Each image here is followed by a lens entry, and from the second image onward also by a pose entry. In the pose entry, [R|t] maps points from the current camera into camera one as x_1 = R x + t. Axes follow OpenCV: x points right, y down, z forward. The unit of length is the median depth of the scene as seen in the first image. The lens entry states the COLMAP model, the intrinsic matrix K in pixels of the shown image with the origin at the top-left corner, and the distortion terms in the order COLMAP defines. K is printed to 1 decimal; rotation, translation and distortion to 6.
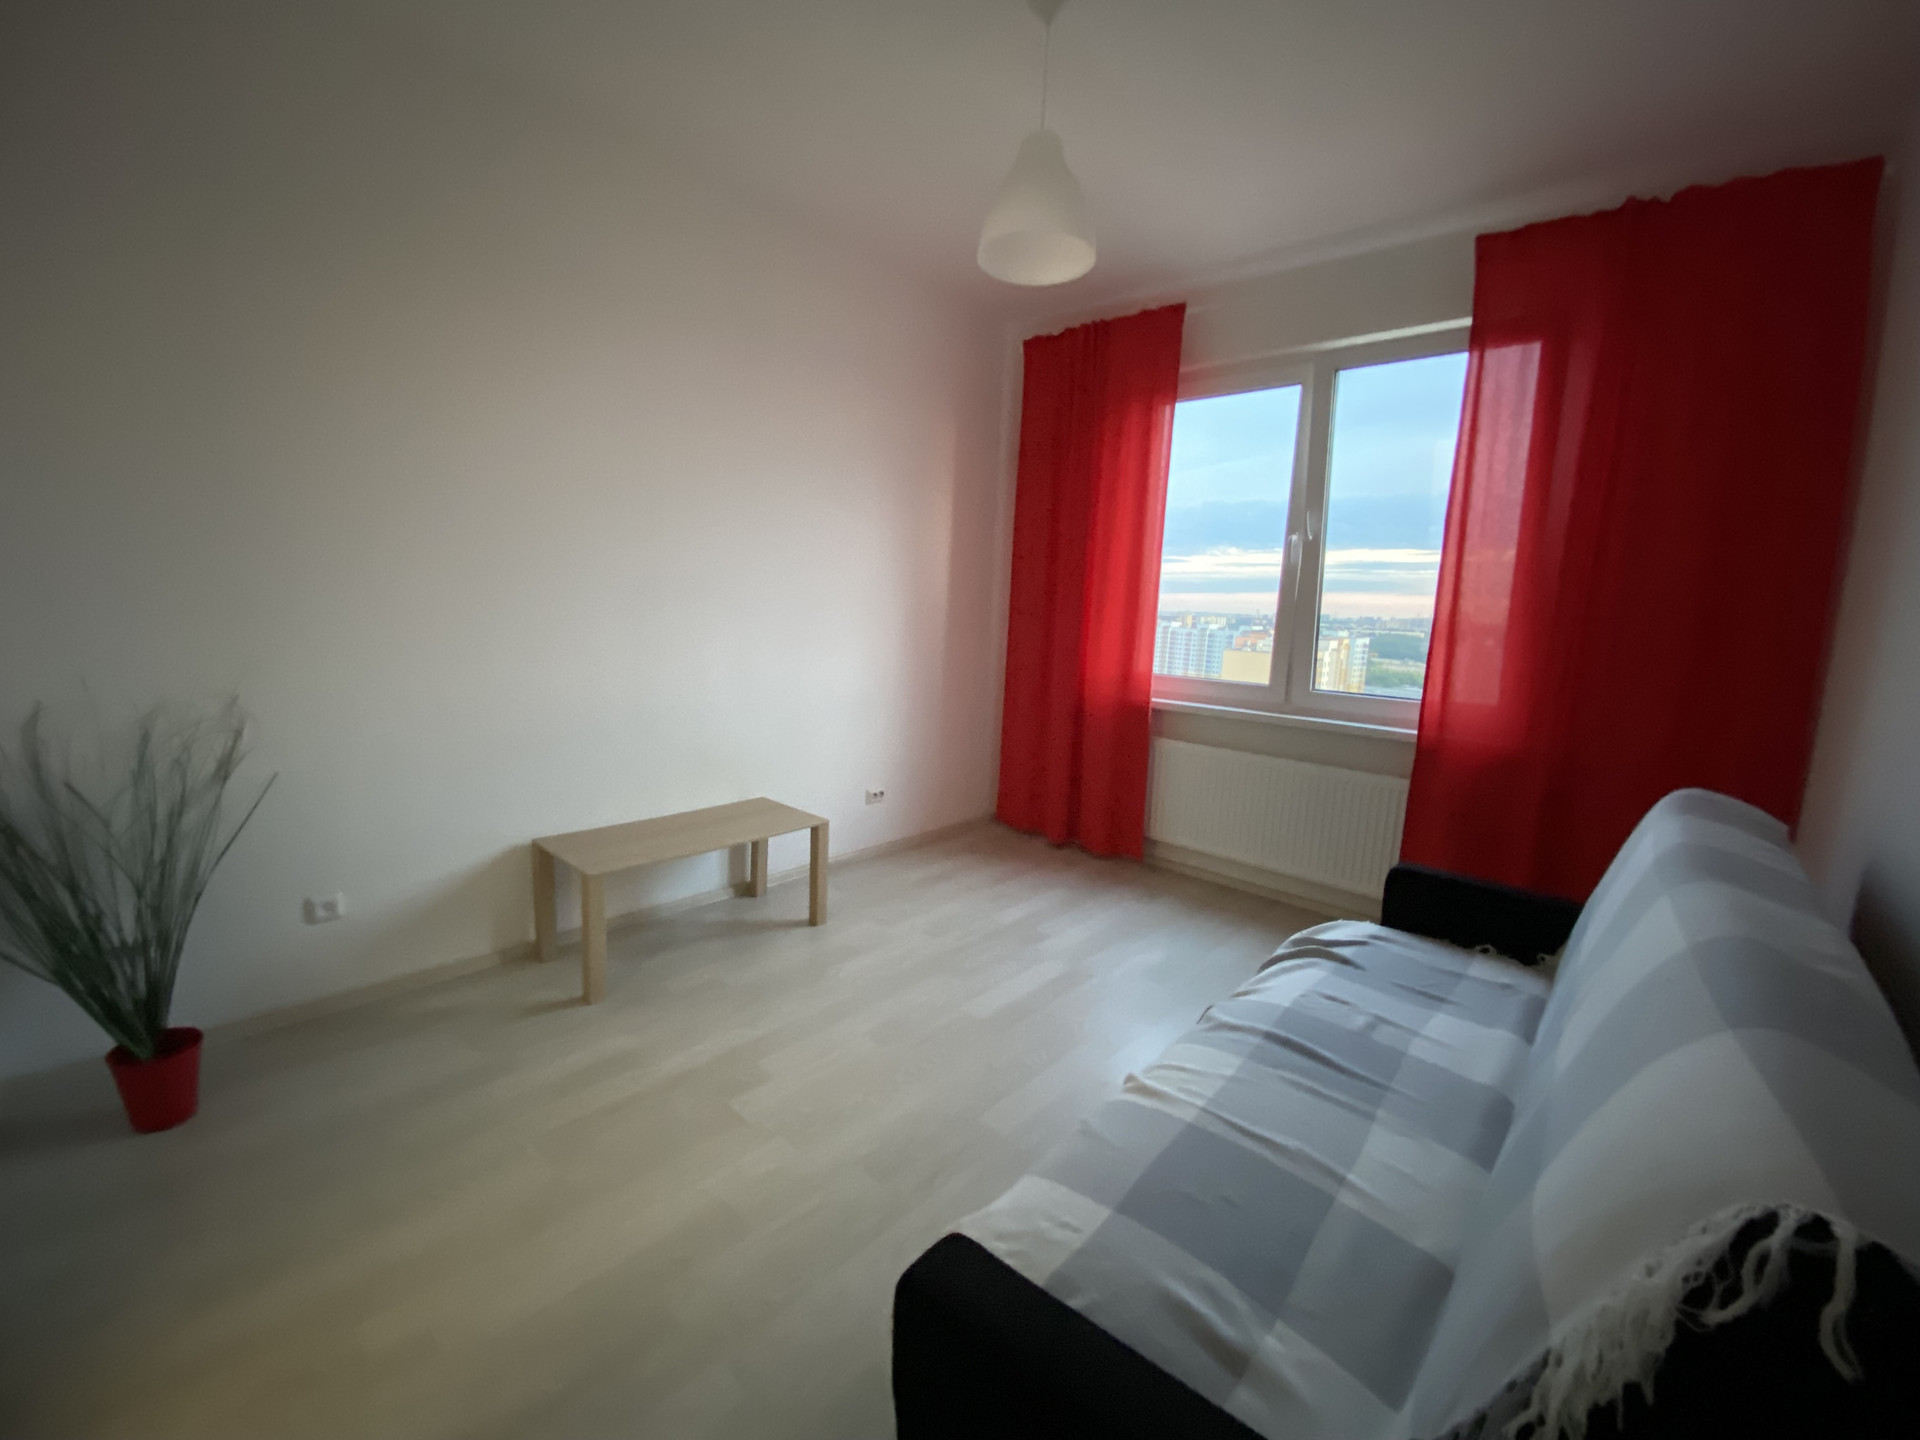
lens RADIAL K [[783.2, 0, 963.0], [0, 783.2, 708.1], [0, 0, 1]] dist [0.025642, 0.000001]
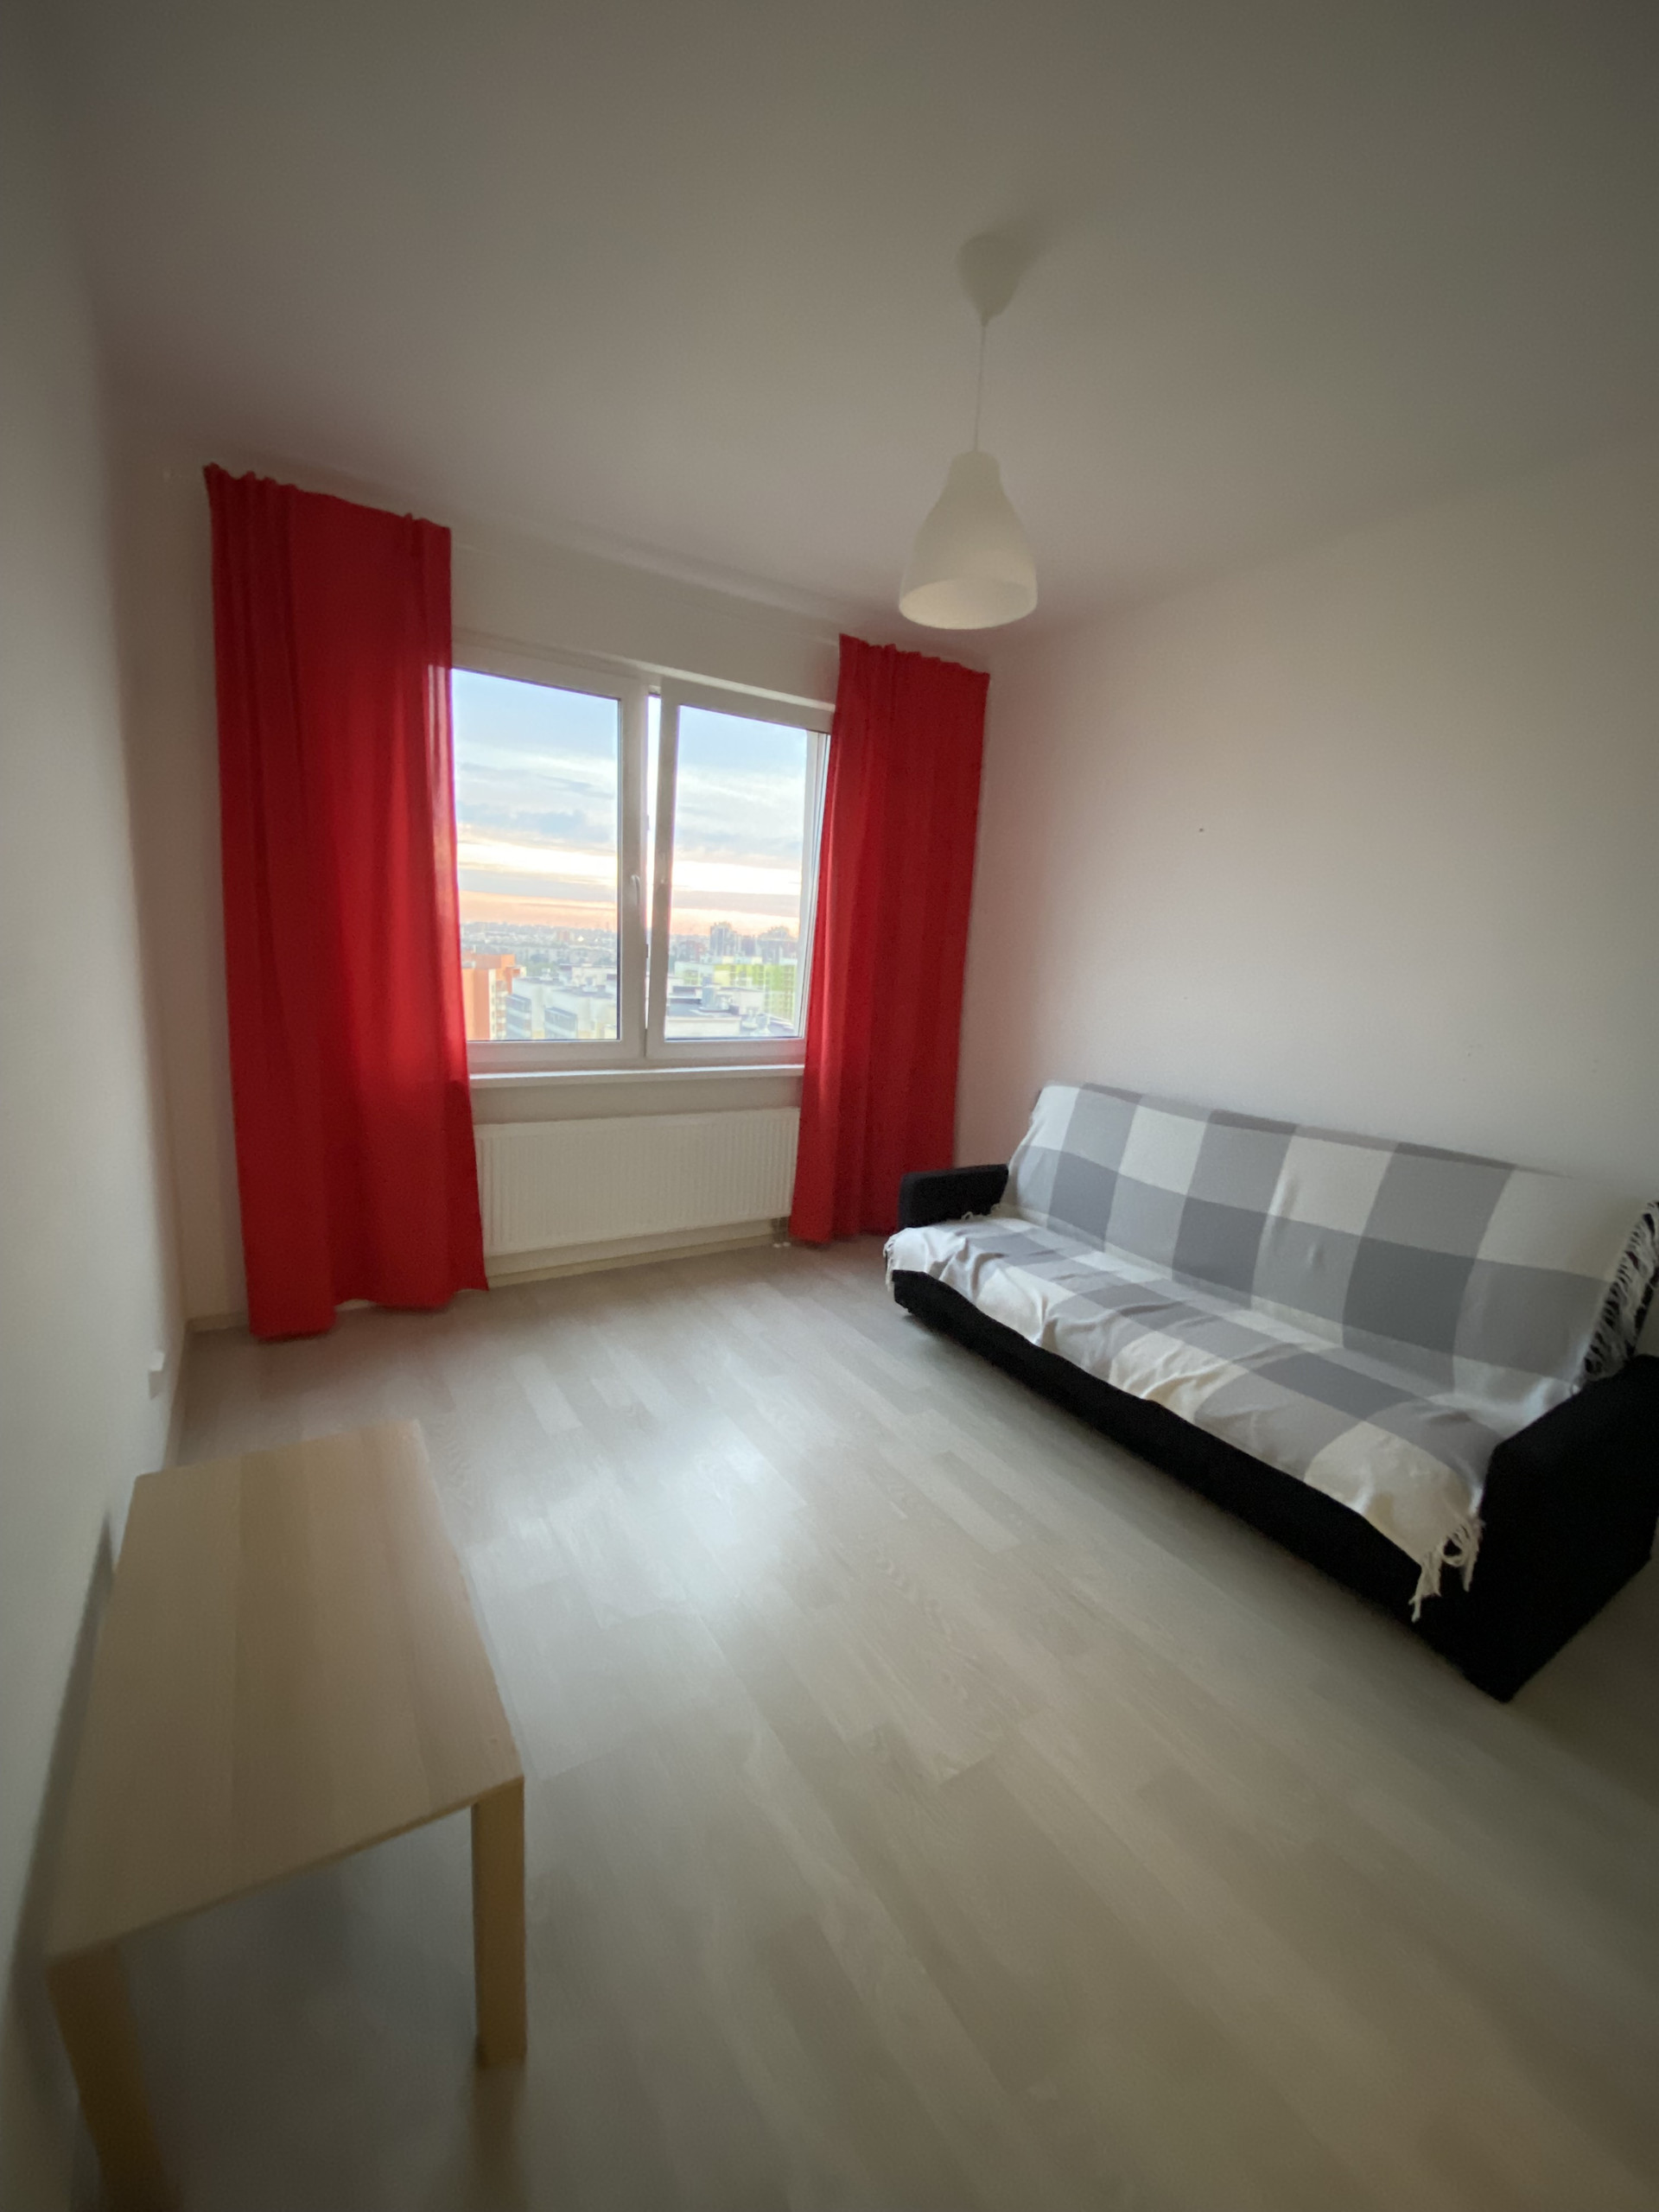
lens RADIAL K [[884.7, 0, 835.5], [0, 884.7, 1108.4], [0, 0, 1]] dist [0.031100, -0.026333]
pose [[0.294772, -0.196169, 0.935215, -0.578557], [0.098073, 0.979744, 0.174598, -0.121989], [-0.950521, 0.040252, 0.308040, 0.528316]]
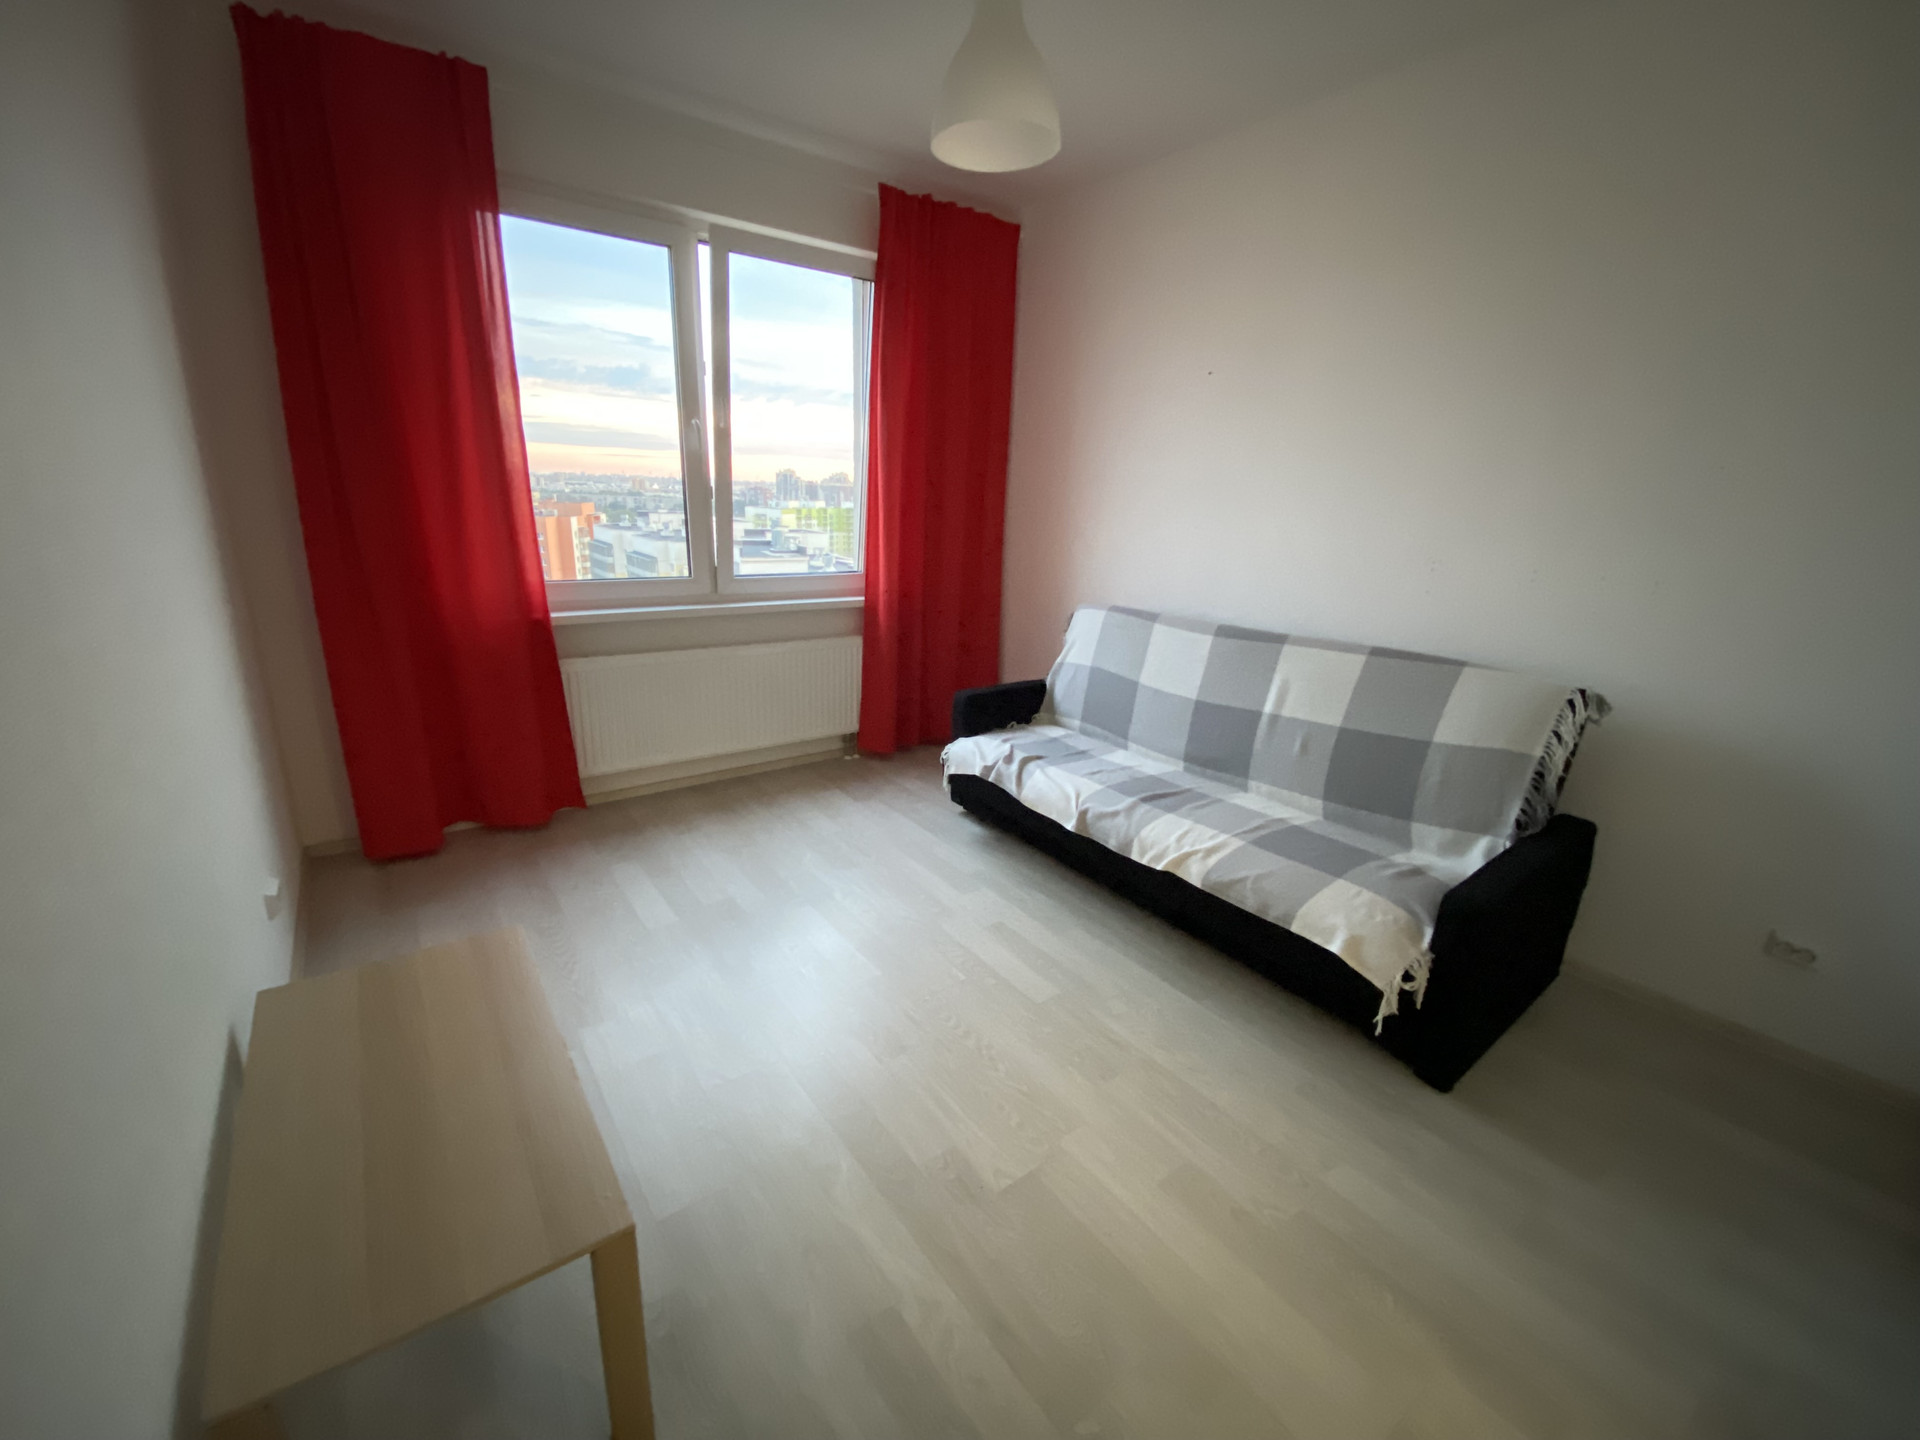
lens RADIAL K [[767.9, 0, 960.4], [0, 767.9, 718.0], [0, 0, 1]] dist [0.031100, -0.026333]
pose [[0.210364, -0.305034, 0.928817, -0.561031], [0.113382, 0.951278, 0.286731, -0.115043], [-0.971026, 0.044993, 0.234700, 0.529220]]
